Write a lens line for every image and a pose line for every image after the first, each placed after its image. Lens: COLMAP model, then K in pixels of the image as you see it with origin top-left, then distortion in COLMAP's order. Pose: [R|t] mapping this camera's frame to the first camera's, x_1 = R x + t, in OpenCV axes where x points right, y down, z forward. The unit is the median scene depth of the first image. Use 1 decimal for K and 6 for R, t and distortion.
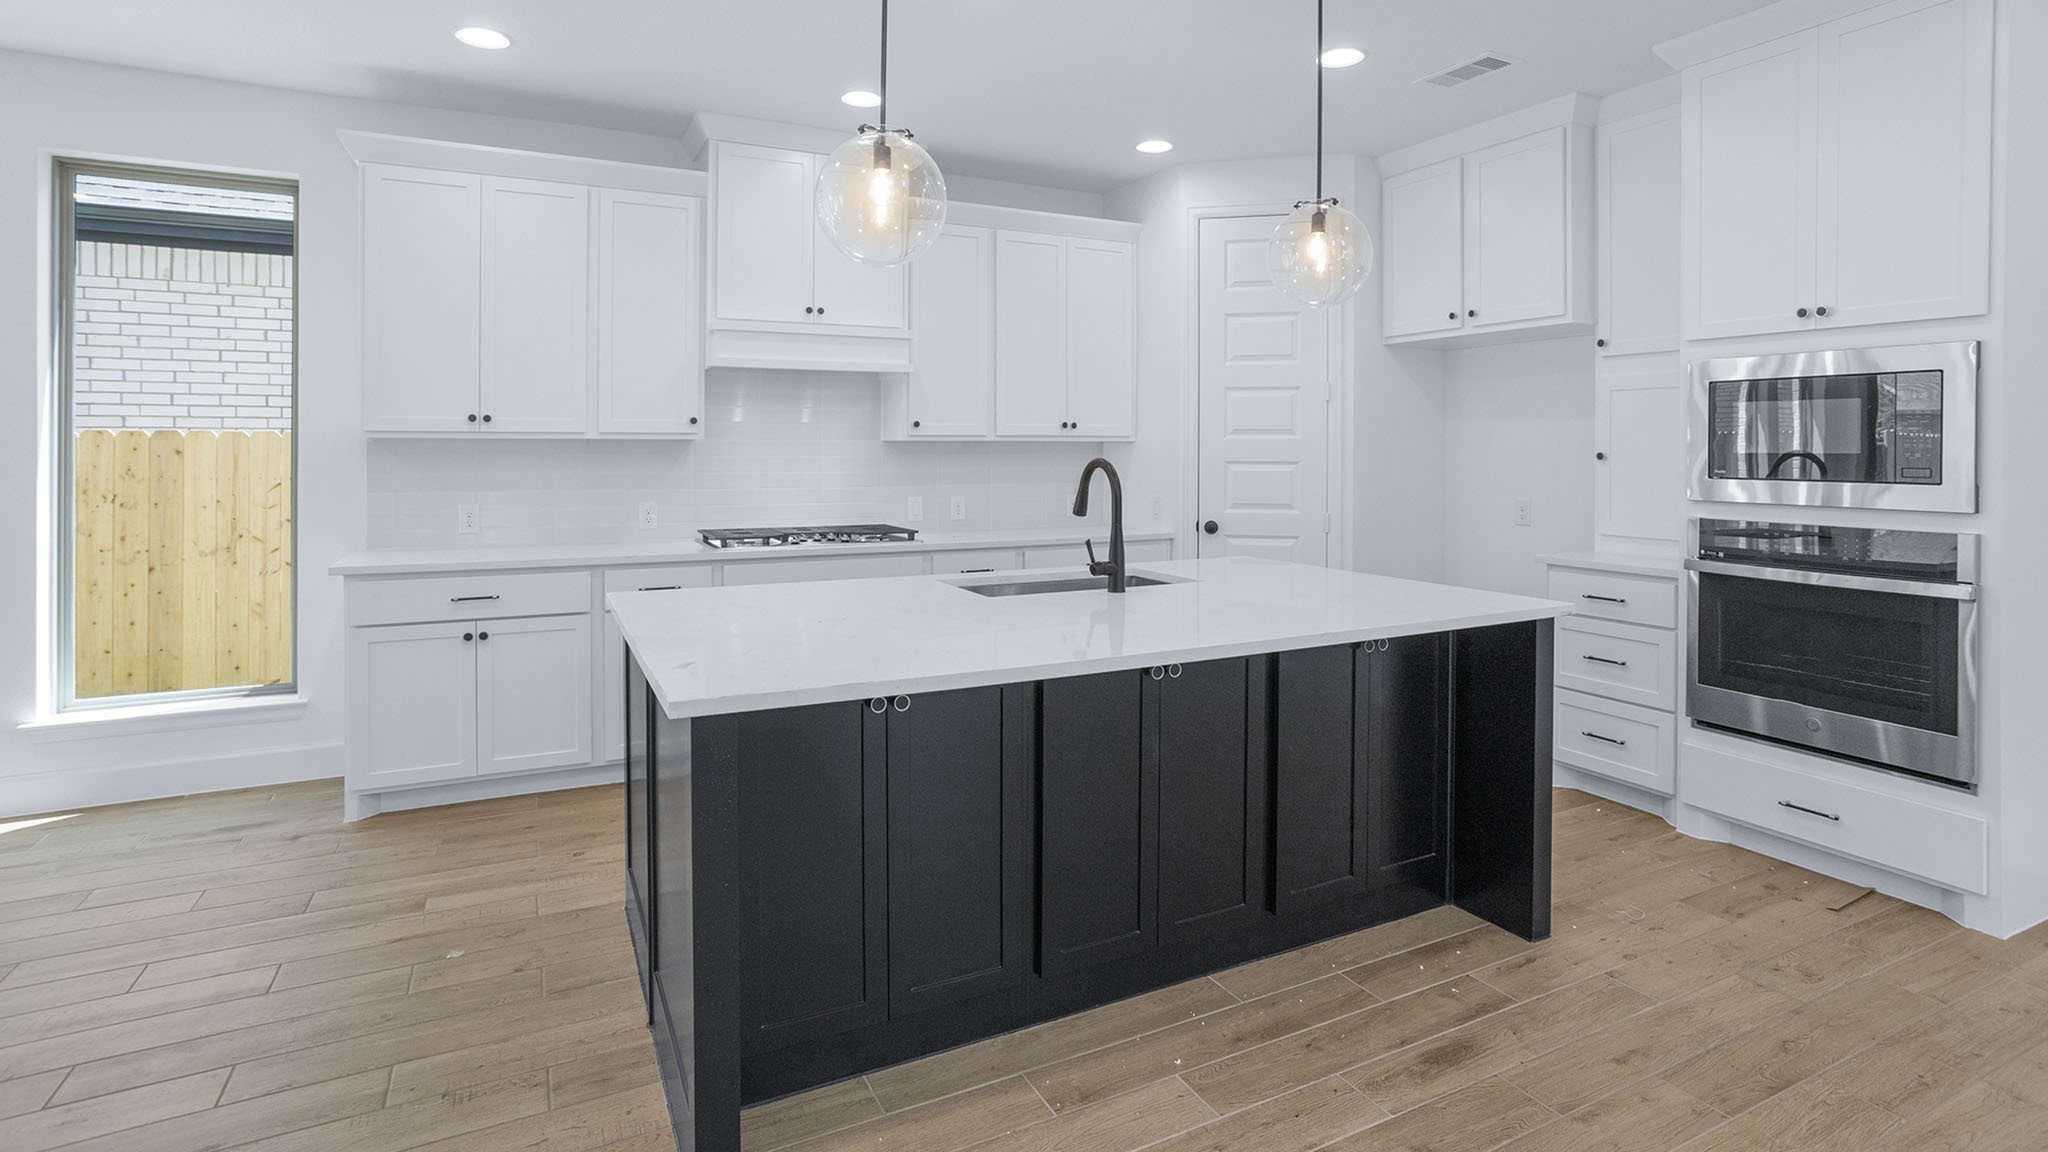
lens RADIAL K [[1013.3, 0, 1022.5], [0, 1013.3, 460.9], [0, 0, 1]] dist [-0.042756, 0.033259]
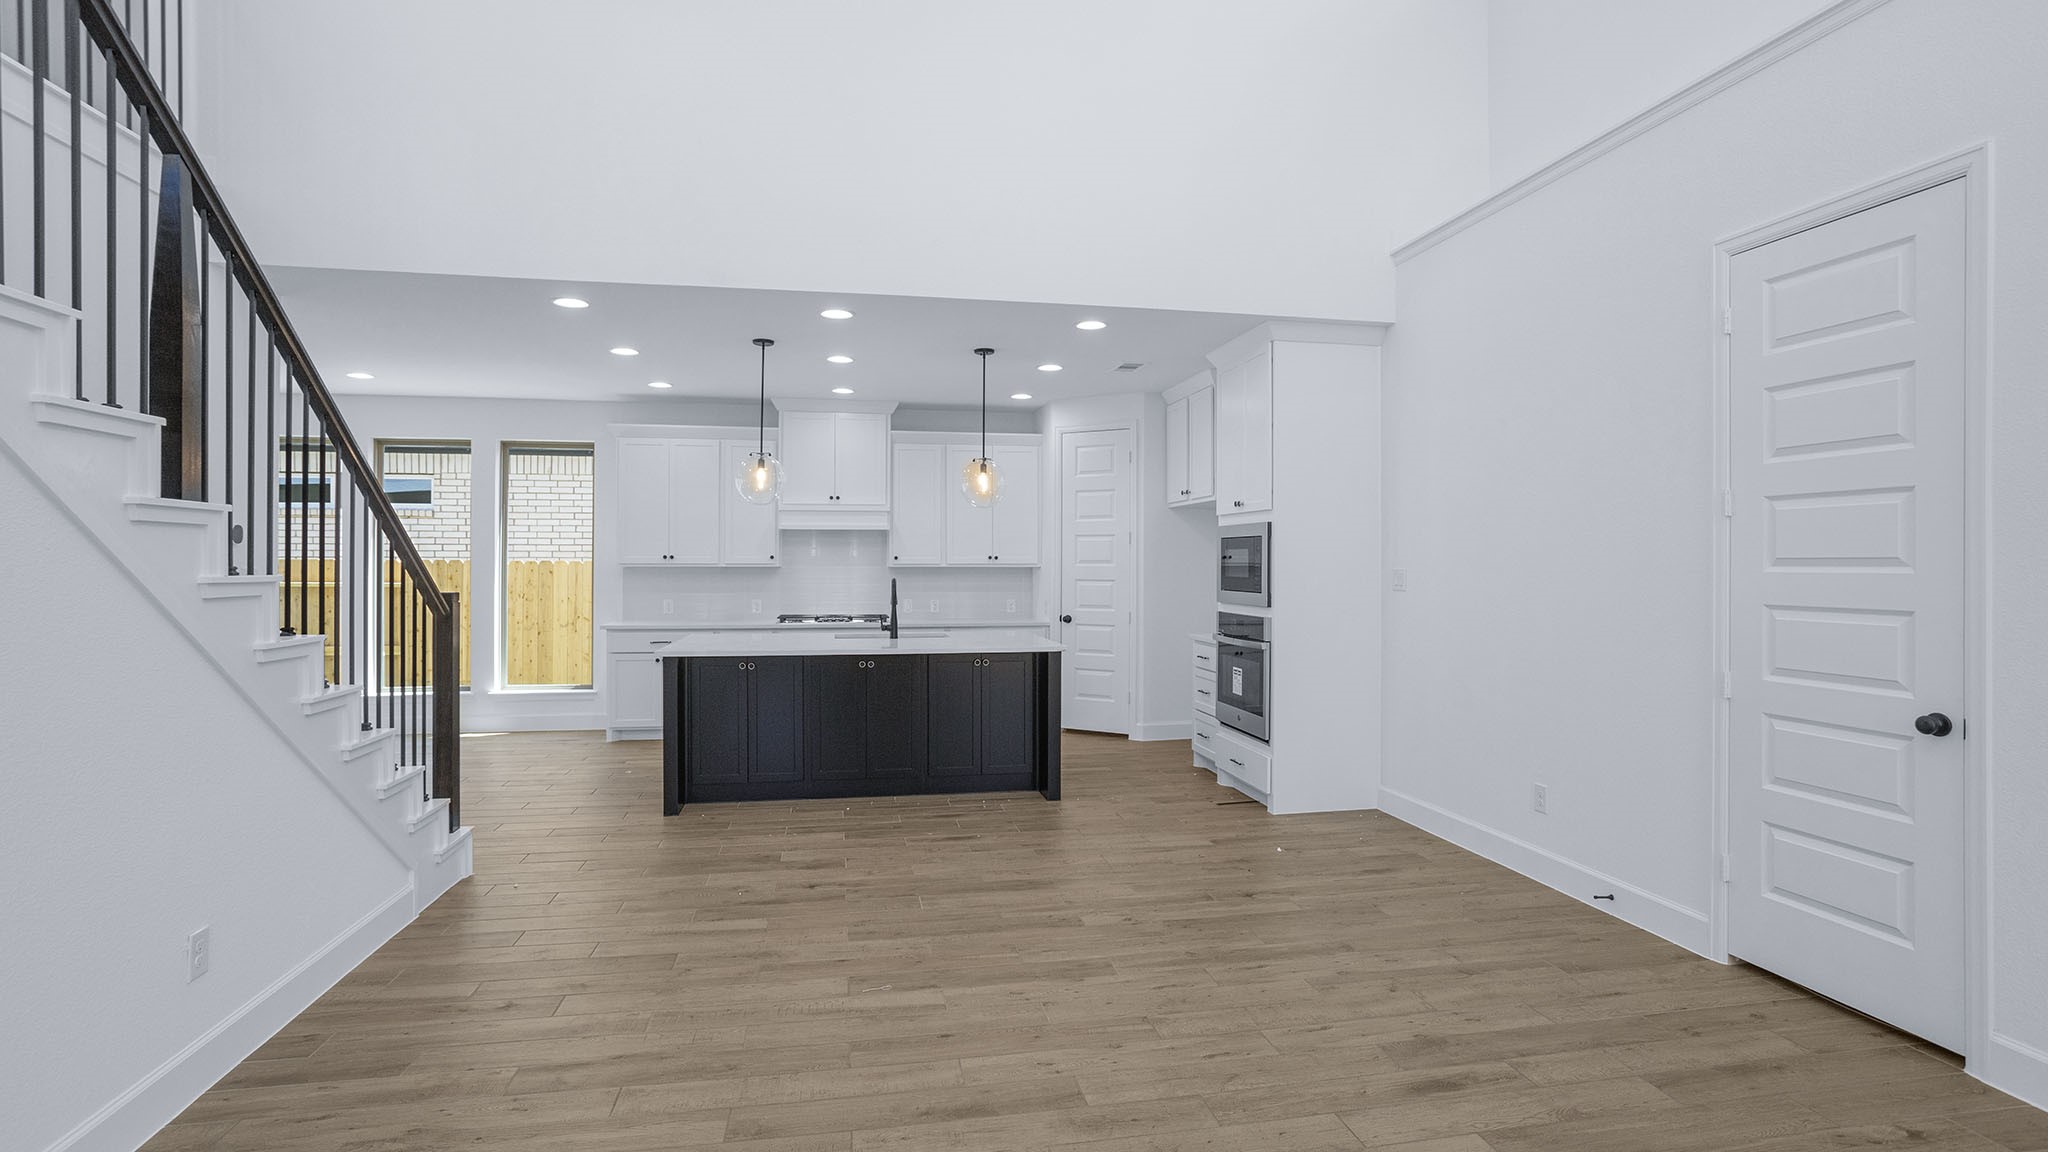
lens RADIAL K [[1028.9, 0, 1024.0], [0, 1028.9, 576.0], [0, 0, 1]] dist [-0.000593, -0.000069]
pose [[0.957930, 0.003542, -0.286981, 0.679803], [-0.003570, 0.999994, 0.000422, -0.006480], [0.286980, 0.000620, 0.957936, -0.723868]]
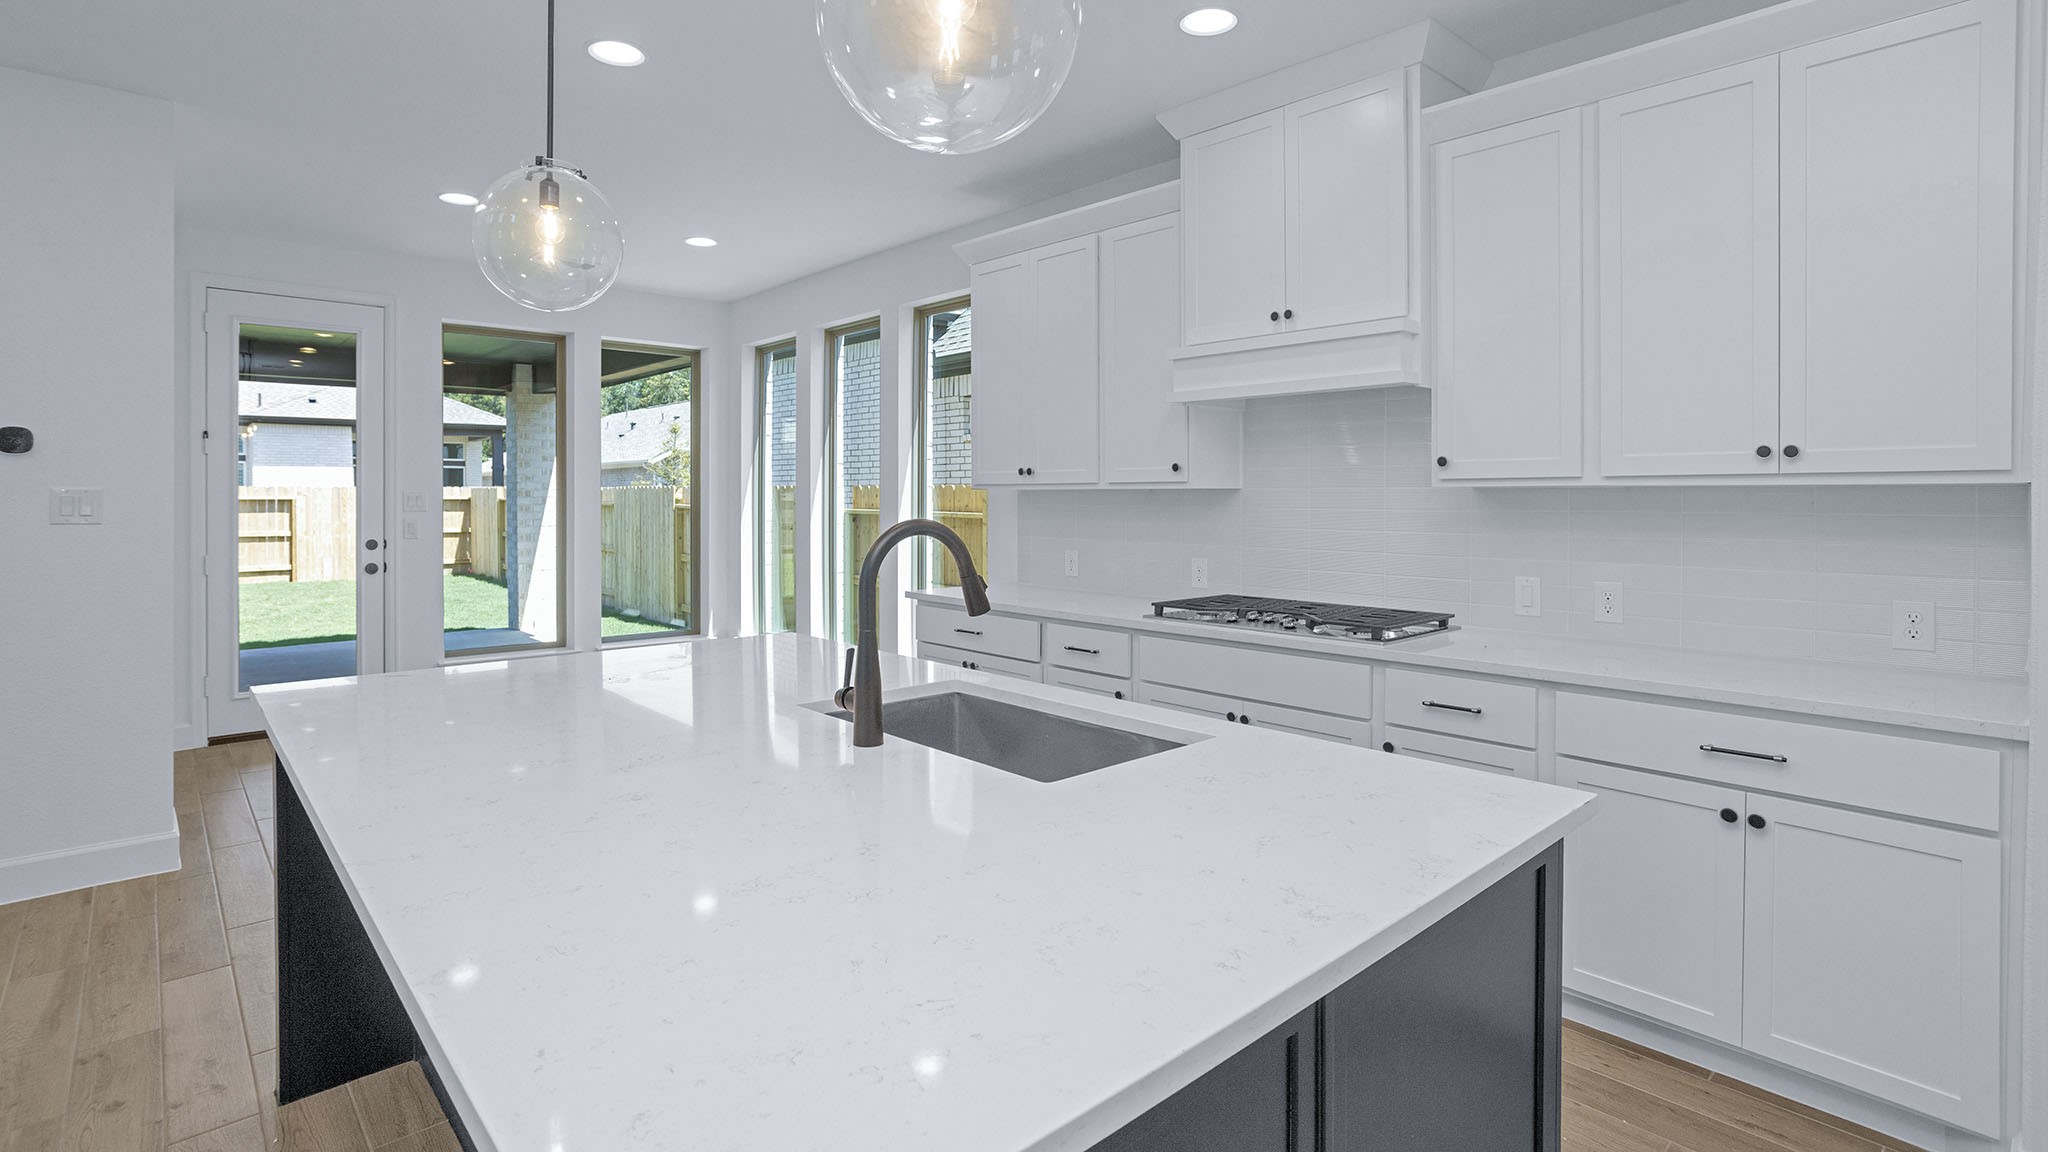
lens RADIAL K [[1020.4, 0, 998.8], [0, 1020.4, 510.9], [0, 0, 1]] dist [-0.003501, -0.000426]
pose [[0.272901, 0.013638, -0.961945, 0.468859], [-0.008008, 0.999897, 0.011904, -0.011612], [0.962009, 0.004455, 0.272982, 0.597346]]
